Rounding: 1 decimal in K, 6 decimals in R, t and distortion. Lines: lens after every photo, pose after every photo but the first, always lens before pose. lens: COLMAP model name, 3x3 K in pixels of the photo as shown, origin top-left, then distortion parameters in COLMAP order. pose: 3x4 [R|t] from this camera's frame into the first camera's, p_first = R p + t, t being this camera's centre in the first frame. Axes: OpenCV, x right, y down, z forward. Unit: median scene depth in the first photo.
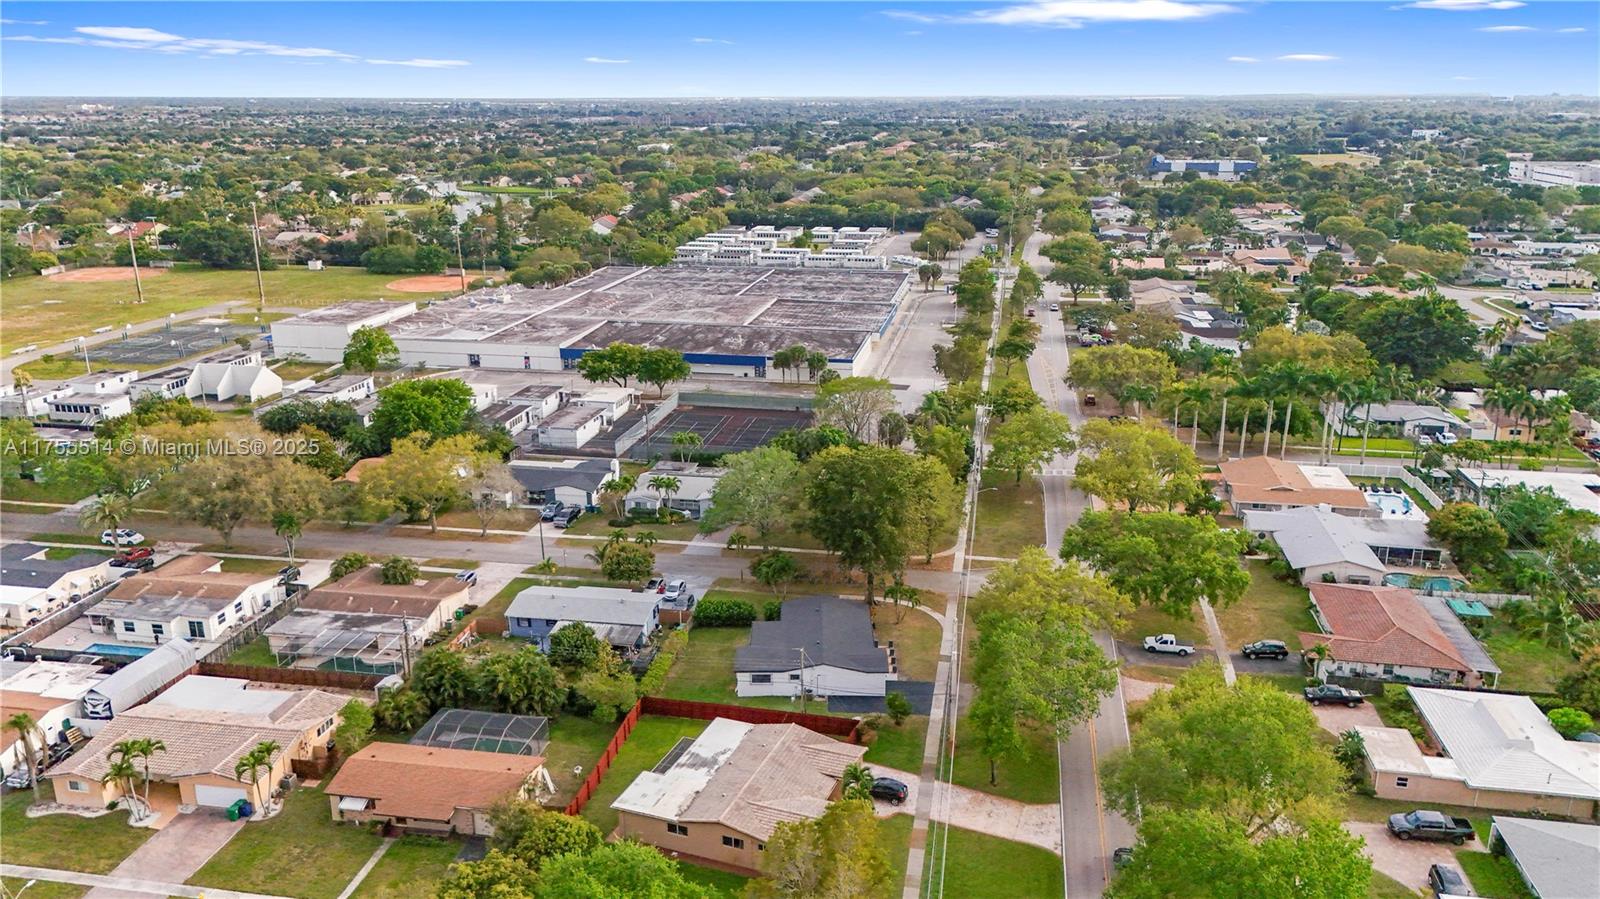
lens RADIAL K [[1205.7, 0, 805.1], [0, 1205.7, 408.9], [0, 0, 1]] dist [0.079534, -0.002841]
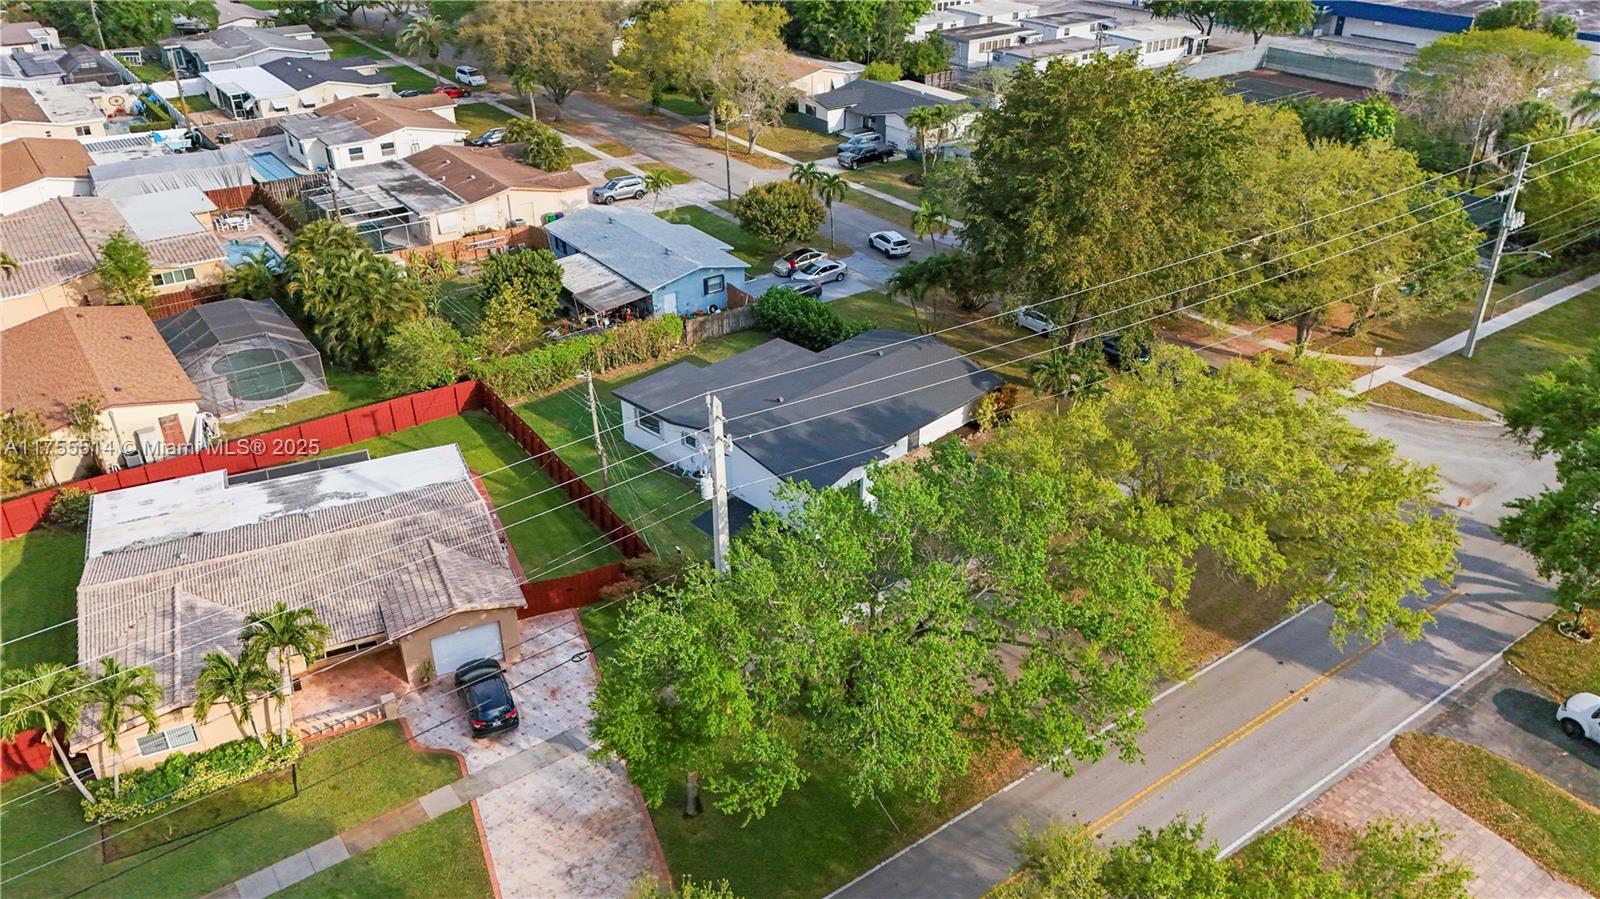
lens RADIAL K [[1201.3, 0, 800.0], [0, 1201.3, 449.5], [0, 0, 1]] dist [0.035800, -0.004496]
pose [[0.719108, 0.338507, -0.606874, 0.287130], [-0.176674, 0.933693, 0.311456, 0.047810], [0.672064, -0.116752, 0.731231, 0.555467]]
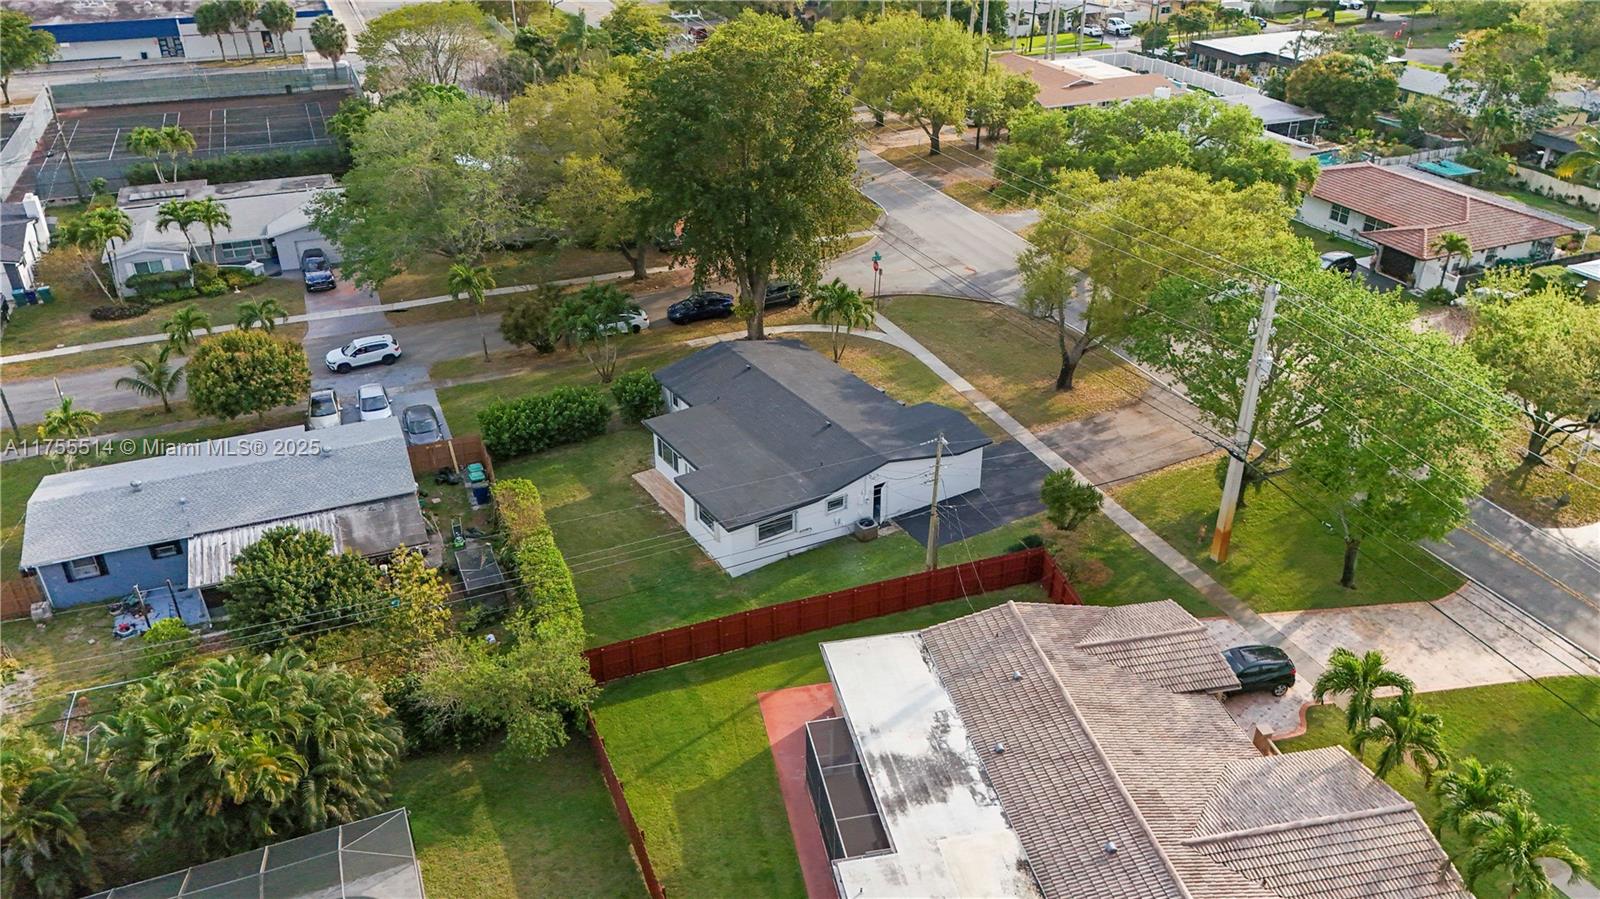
lens RADIAL K [[1178.2, 0, 809.0], [0, 1178.2, 469.0], [0, 0, 1]] dist [0.071707, -0.066438]
pose [[0.837091, -0.271337, 0.475031, -0.198538], [0.136626, 0.944504, 0.298740, 0.057926], [-0.529728, -0.185171, 0.827708, 0.528788]]
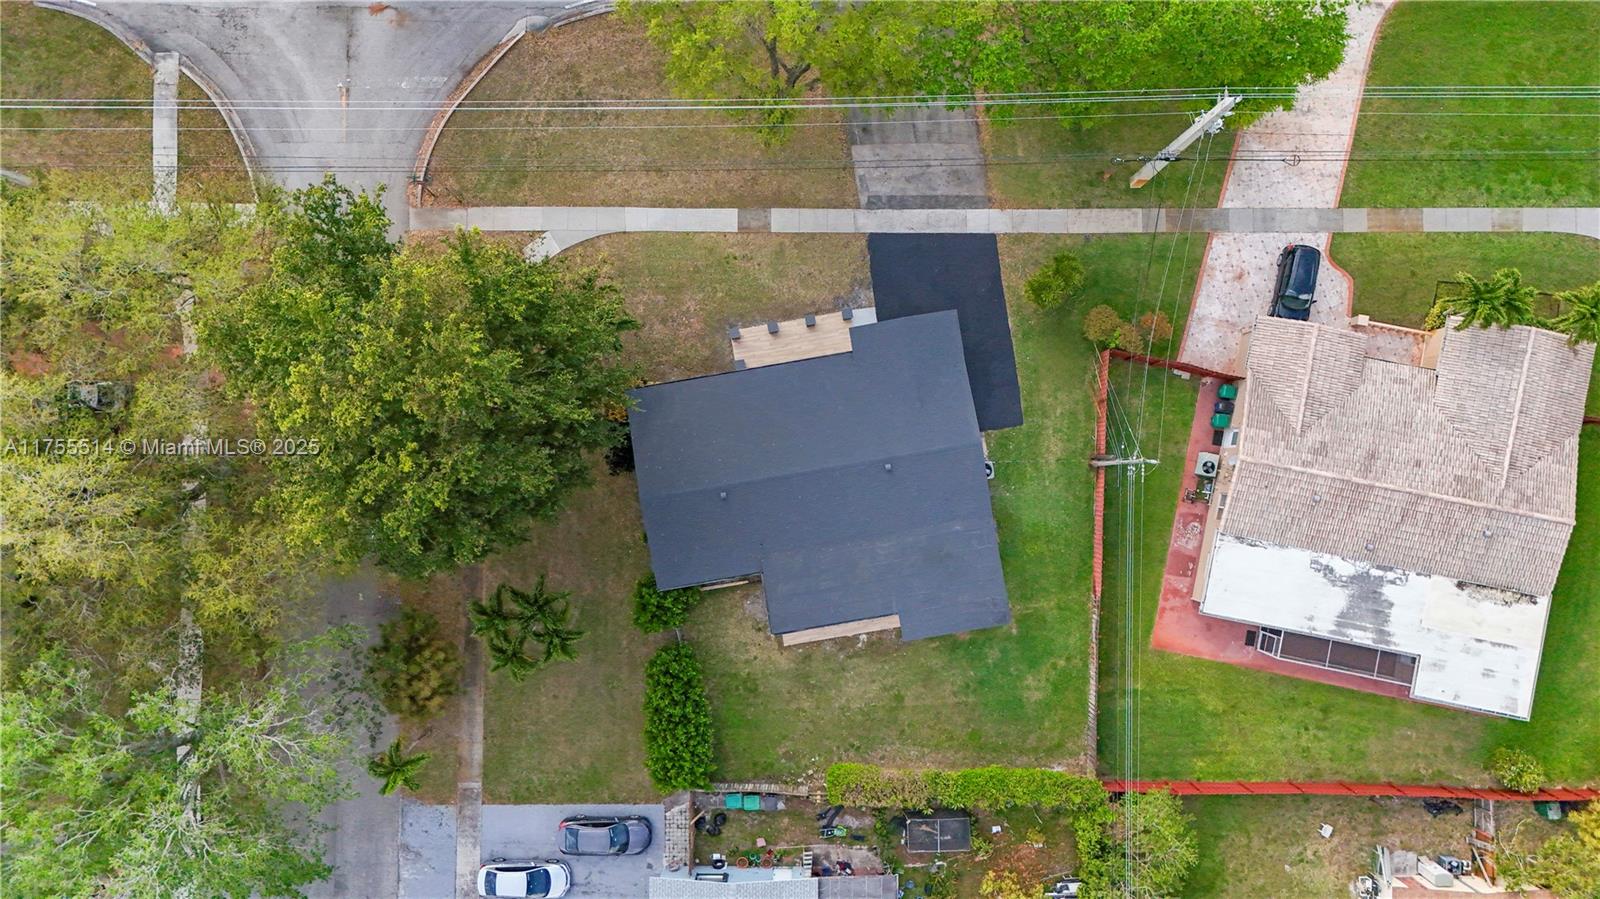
lens RADIAL K [[1178.2, 0, 809.0], [0, 1178.2, 469.0], [0, 0, 1]] dist [0.071707, -0.066438]
pose [[-0.171369, -0.985119, 0.013159, 0.008113], [0.247748, -0.030163, 0.968355, -0.218896], [-0.953548, 0.169206, 0.249230, 0.800945]]
